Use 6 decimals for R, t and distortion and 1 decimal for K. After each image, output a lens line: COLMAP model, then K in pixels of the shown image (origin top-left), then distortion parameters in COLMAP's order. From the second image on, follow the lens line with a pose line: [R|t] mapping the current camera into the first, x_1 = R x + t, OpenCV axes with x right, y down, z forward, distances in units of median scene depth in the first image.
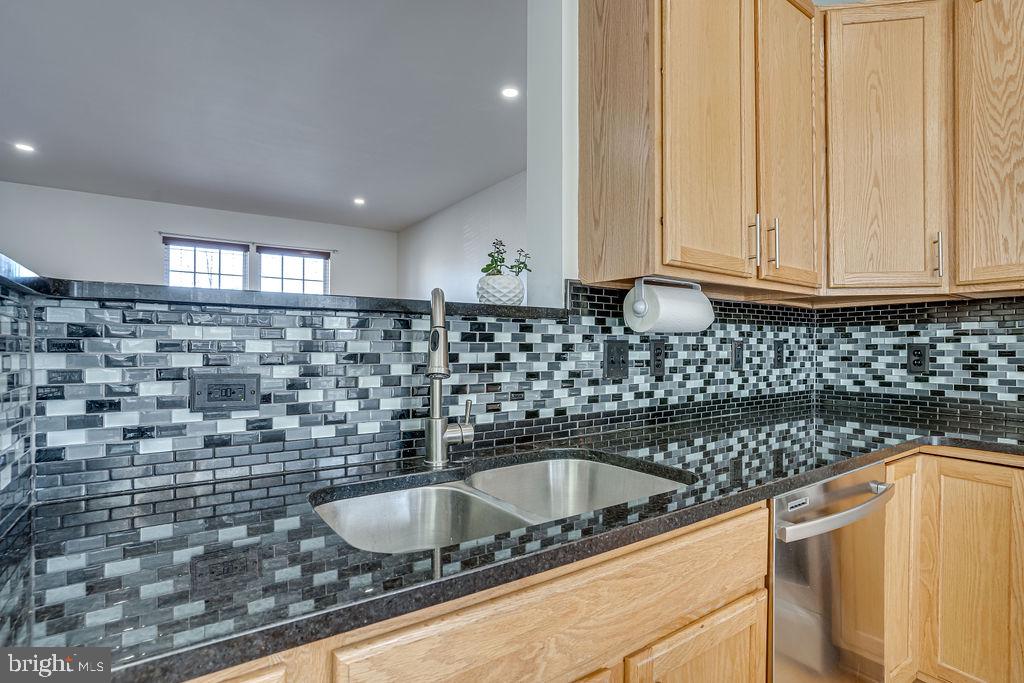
lens RADIAL K [[512.1, 0, 515.1], [0, 512.1, 351.5], [0, 0, 1]] dist [-0.074280, 0.038551]
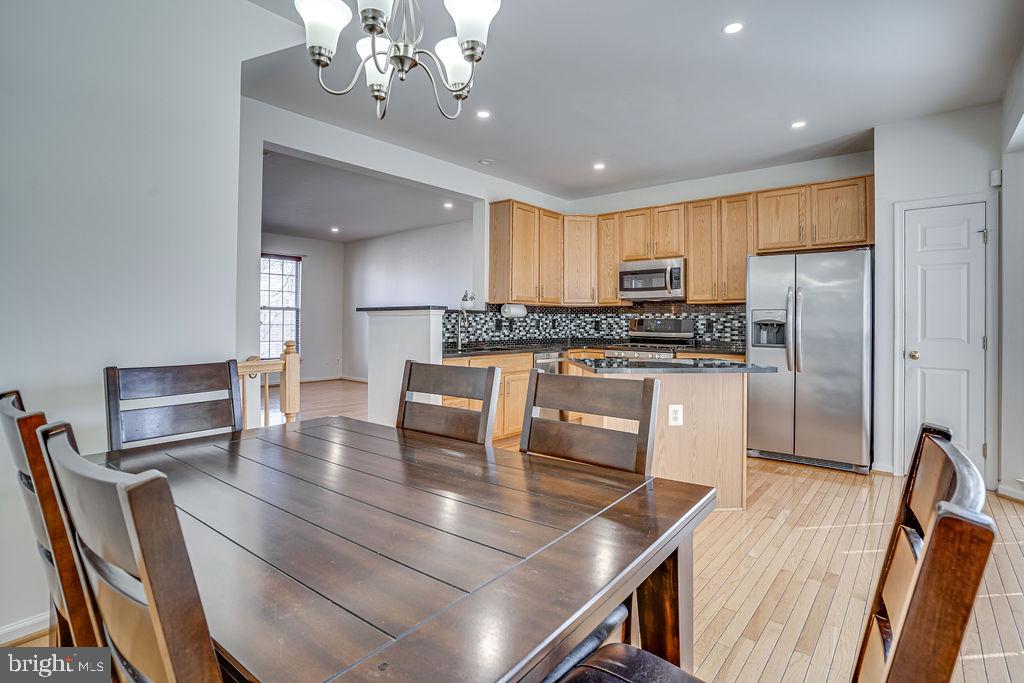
lens RADIAL K [[526.1, 0, 521.8], [0, 526.1, 315.8], [0, 0, 1]] dist [-0.001442, 0.000195]
pose [[0.960470, 0.007538, 0.278280, -0.587581], [-0.002558, 0.999830, -0.018255, 0.016847], [-0.278371, 0.016822, 0.960326, -2.244084]]
